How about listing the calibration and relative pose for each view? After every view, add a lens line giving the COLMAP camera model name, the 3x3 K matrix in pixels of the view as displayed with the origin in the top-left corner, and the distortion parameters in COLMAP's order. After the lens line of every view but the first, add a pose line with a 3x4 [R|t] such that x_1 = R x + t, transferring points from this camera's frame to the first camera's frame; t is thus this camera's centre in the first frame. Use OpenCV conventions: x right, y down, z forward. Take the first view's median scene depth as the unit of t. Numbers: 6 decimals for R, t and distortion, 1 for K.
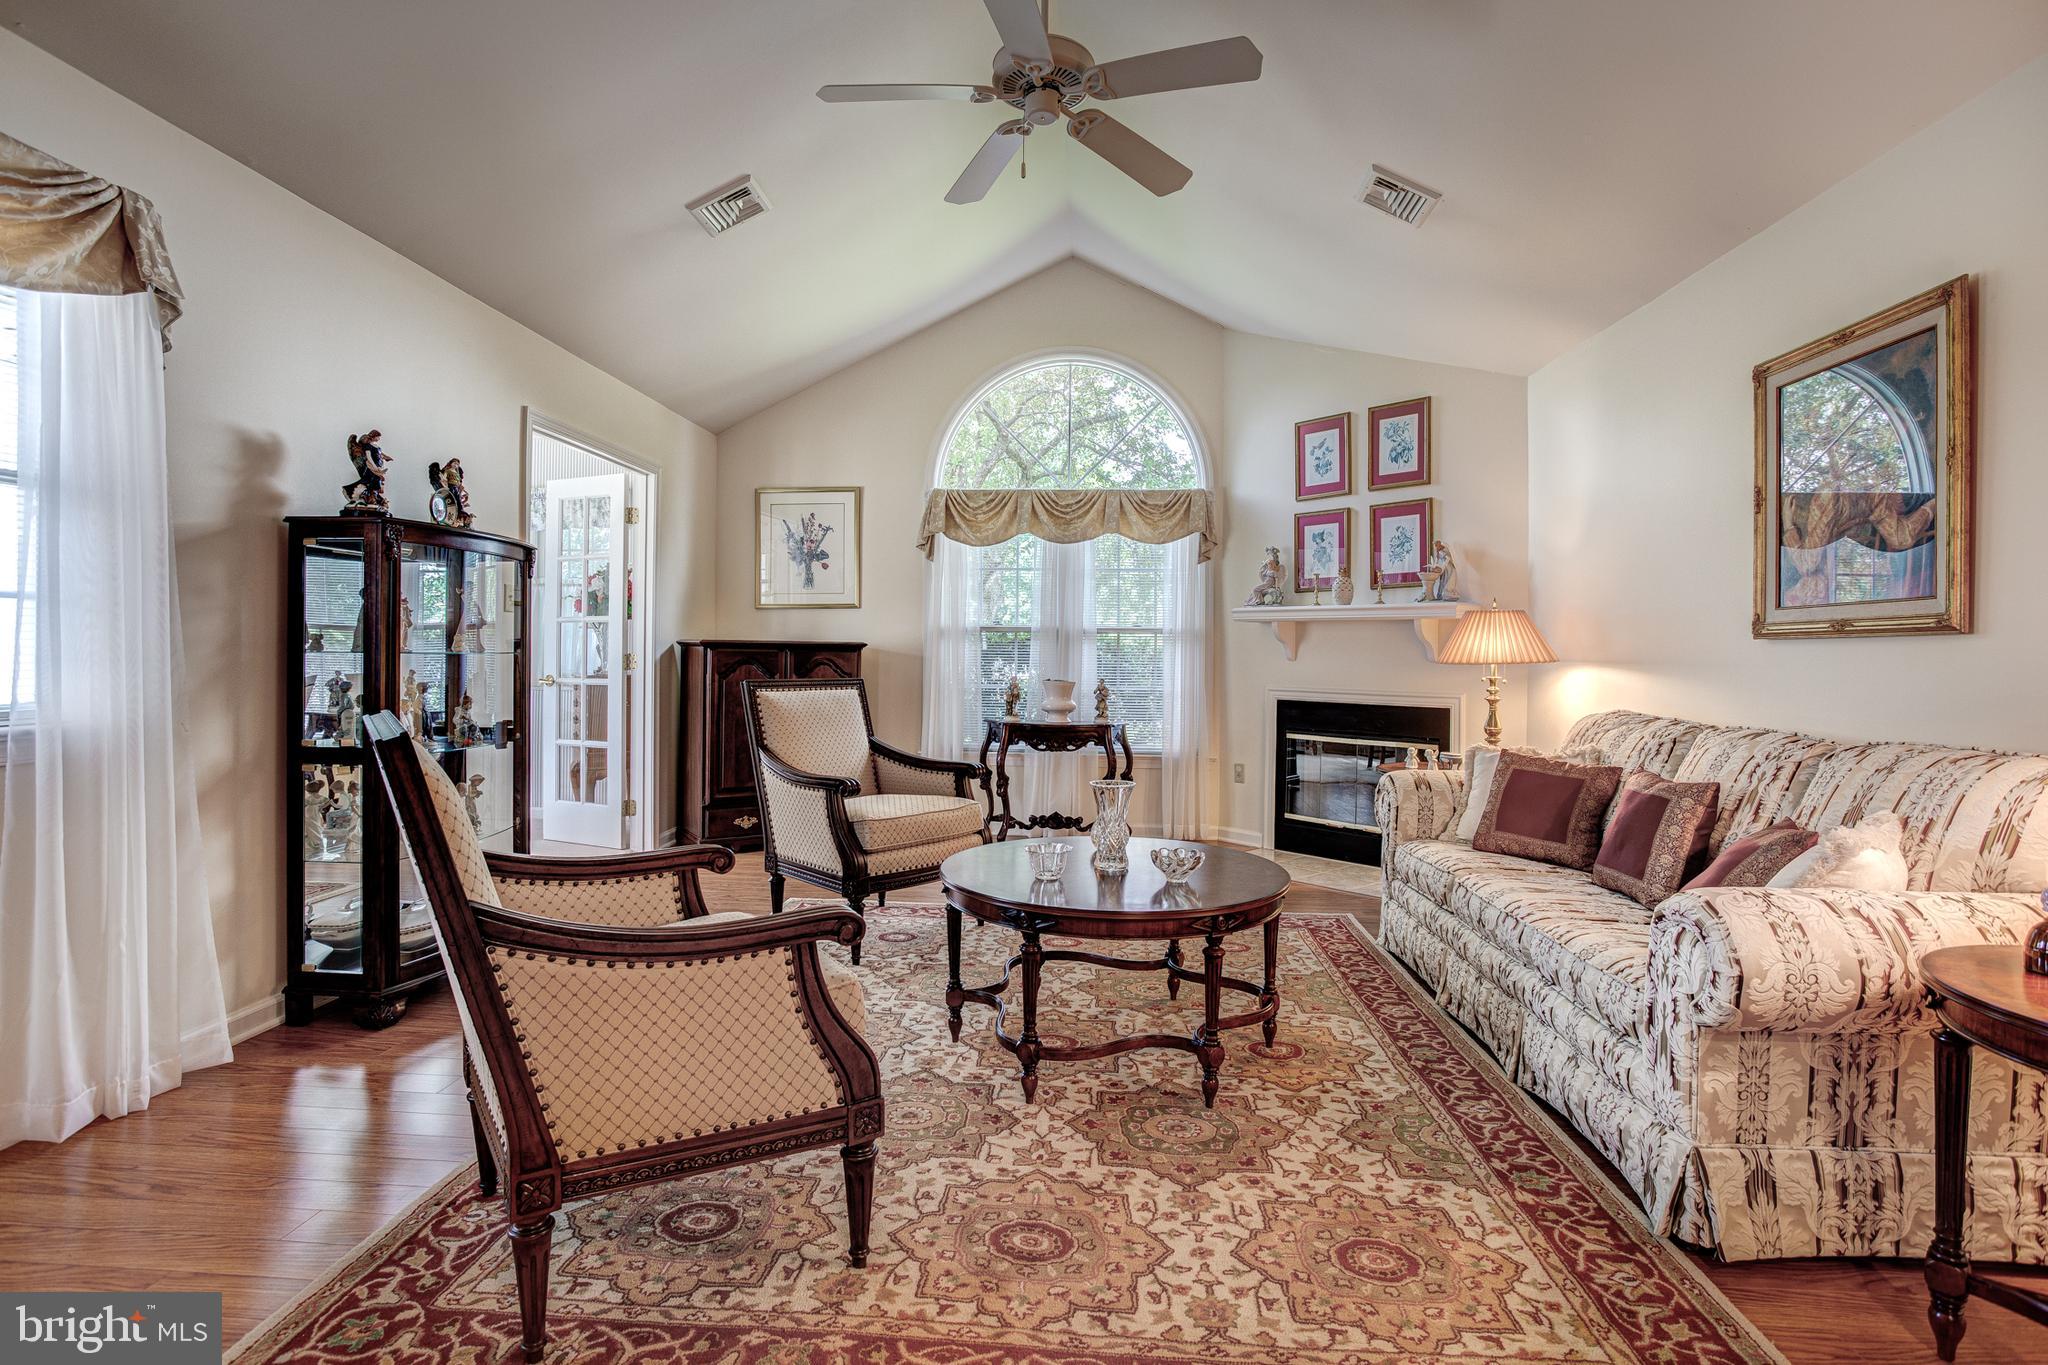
lens RADIAL K [[1078.2, 0, 1022.4], [0, 1078.2, 655.7], [0, 0, 1]] dist [-0.060395, 0.029674]
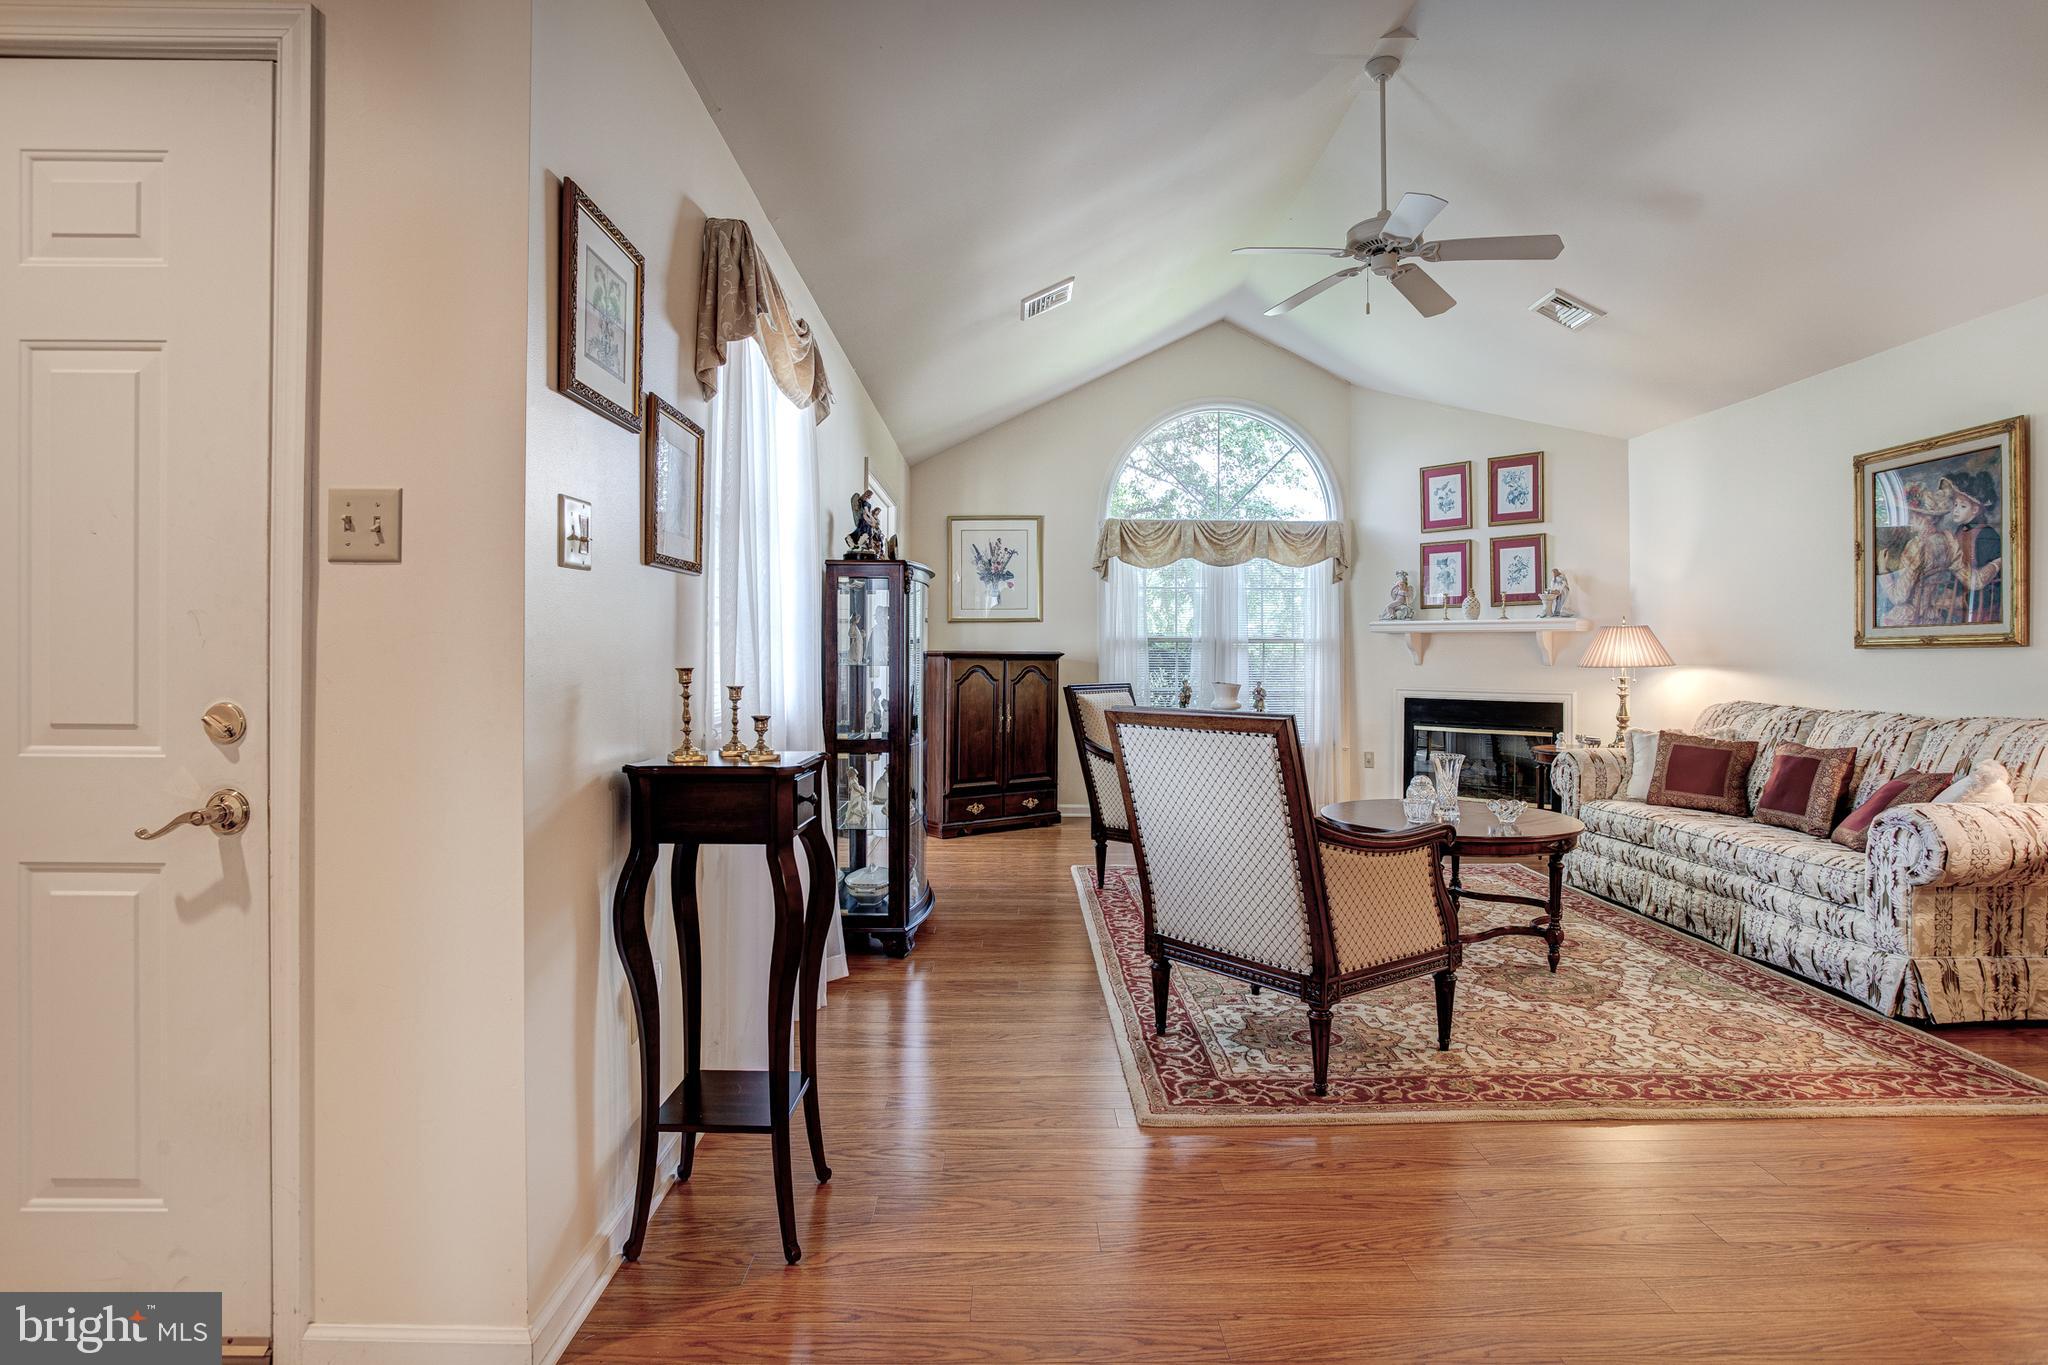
lens RADIAL K [[1111.3, 0, 1027.4], [0, 1111.3, 654.0], [0, 0, 1]] dist [-0.055411, 0.027364]
pose [[0.995413, -0.005983, 0.095480, -0.625188], [0.006429, 0.999970, -0.004368, -0.010824], [-0.095451, 0.004962, 0.995422, -0.392335]]
